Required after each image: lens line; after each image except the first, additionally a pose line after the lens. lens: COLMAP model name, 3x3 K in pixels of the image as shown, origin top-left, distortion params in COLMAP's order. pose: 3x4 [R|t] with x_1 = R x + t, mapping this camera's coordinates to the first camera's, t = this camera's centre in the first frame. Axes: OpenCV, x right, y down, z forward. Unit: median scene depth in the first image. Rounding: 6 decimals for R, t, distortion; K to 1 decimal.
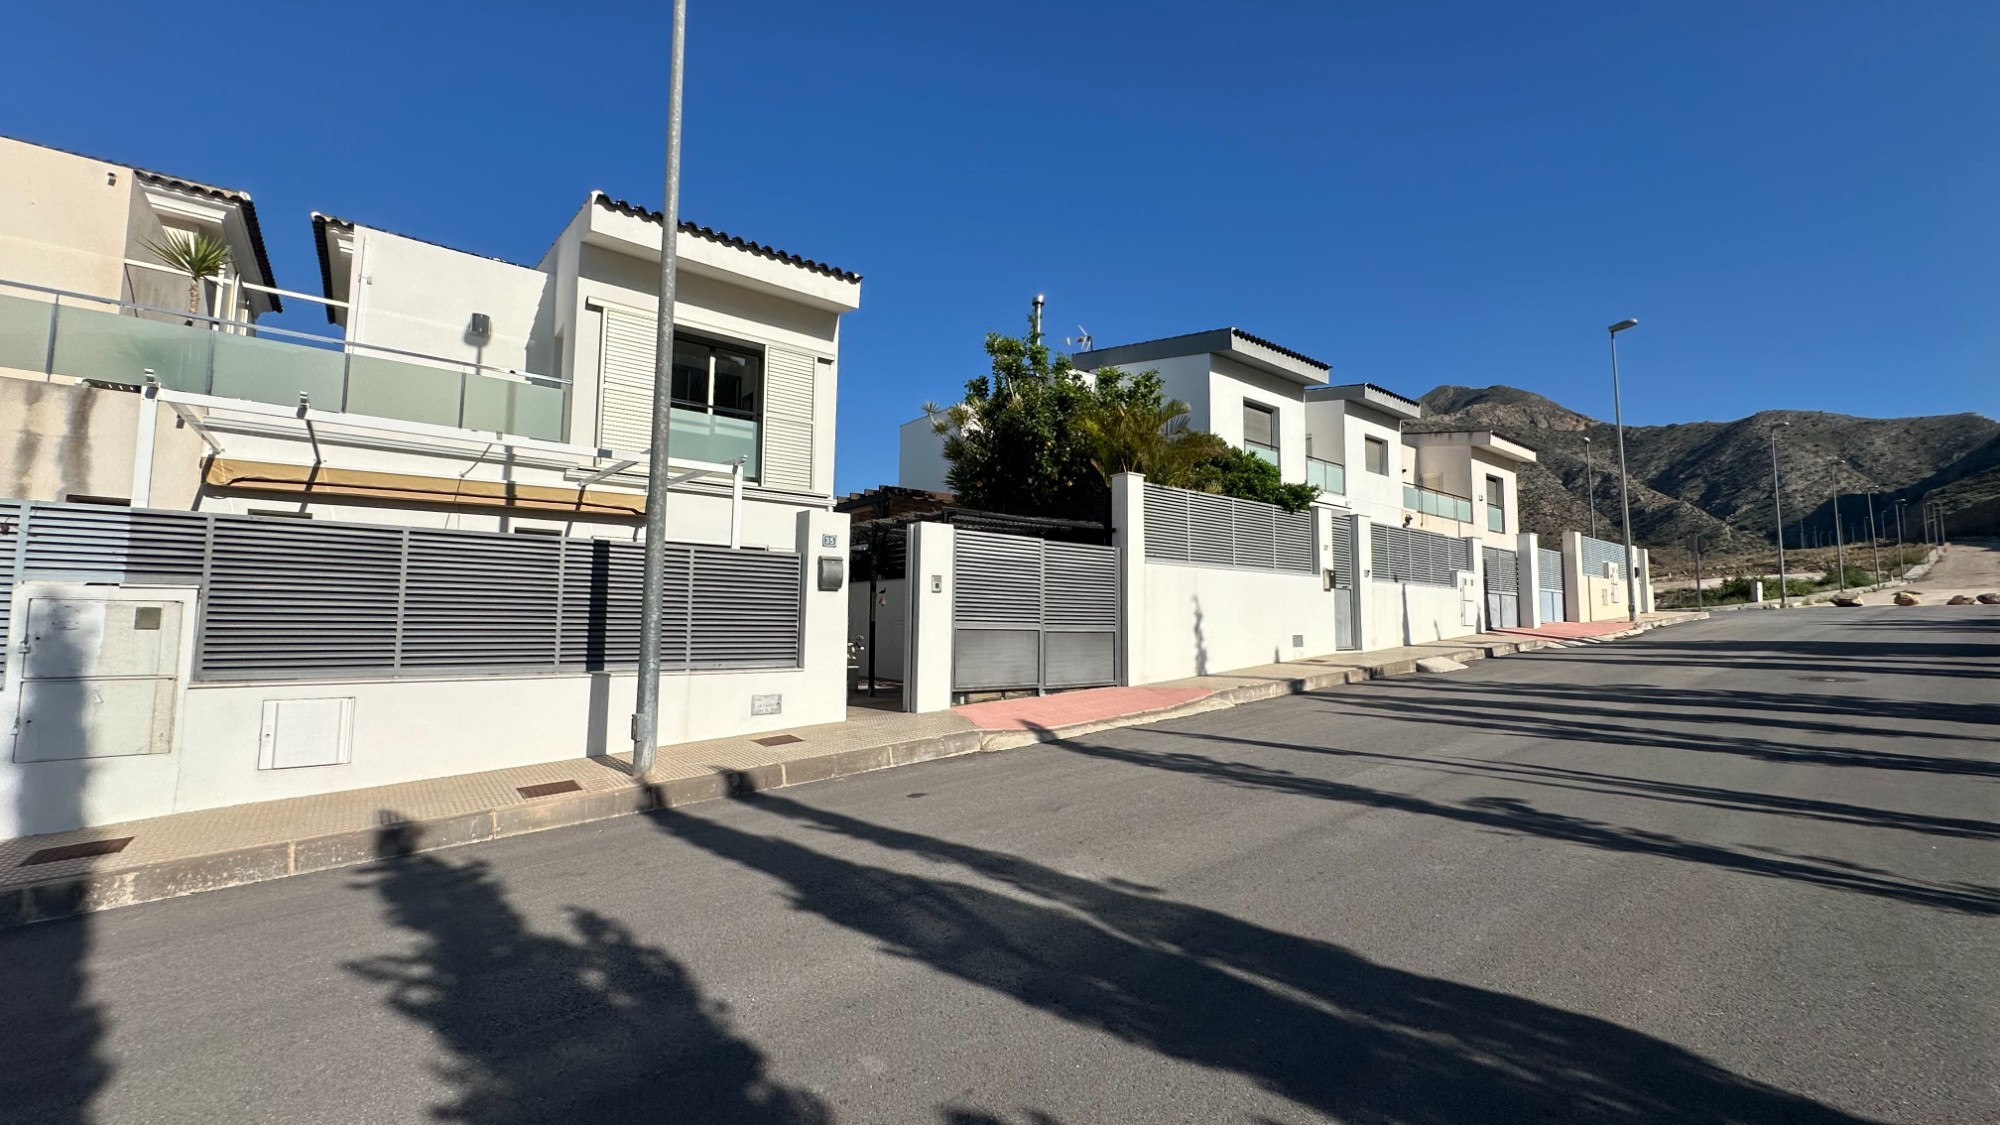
lens RADIAL K [[802.2, 0, 1005.2], [0, 802.2, 563.3], [0, 0, 1]] dist [0.000647, 0.000302]
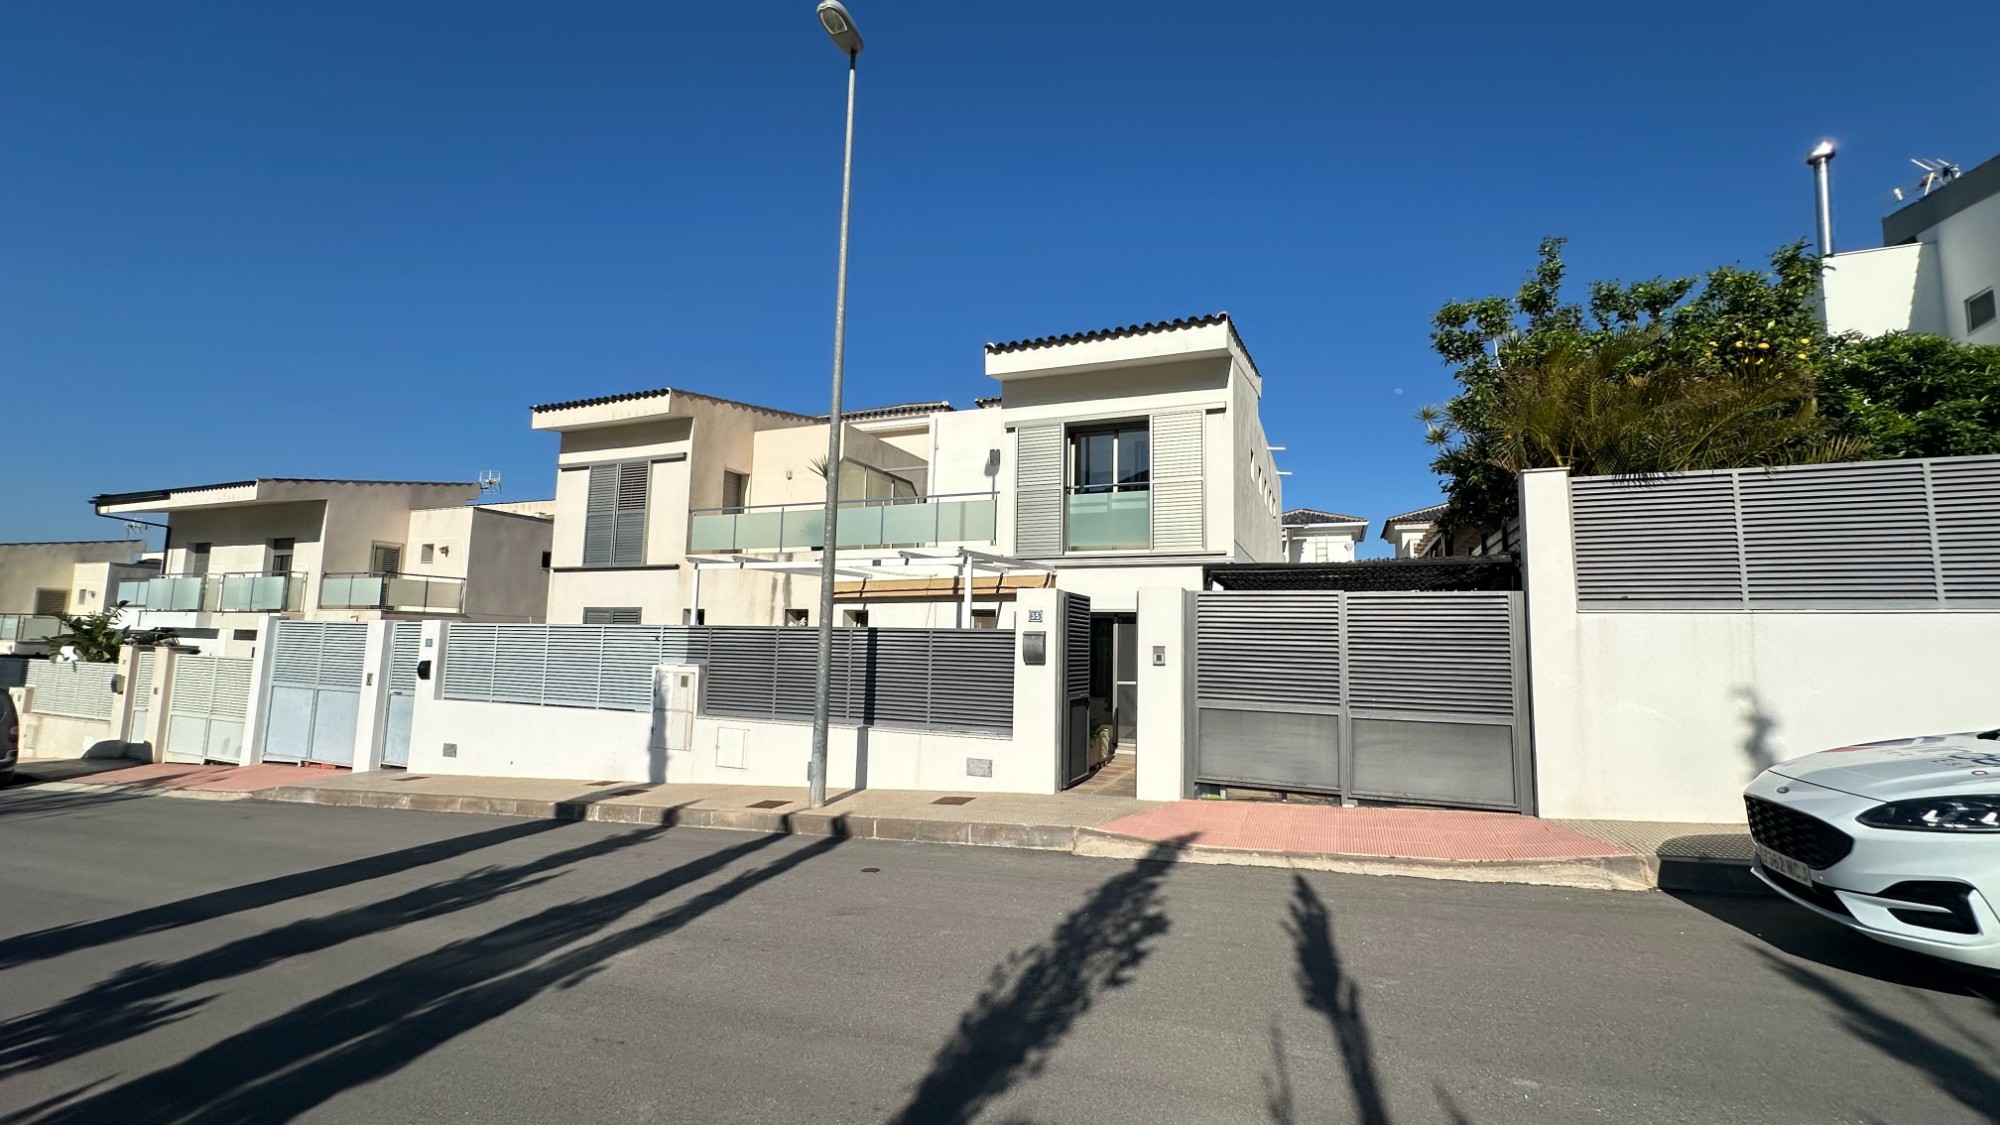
lens RADIAL K [[802.2, 0, 1003.5], [0, 802.2, 562.7], [0, 0, 1]] dist [0.000647, 0.000302]
pose [[0.486293, -0.092311, -0.868906, 0.671747], [0.052429, 0.995695, -0.076439, -0.019872], [0.872221, -0.008384, 0.489039, 0.455007]]
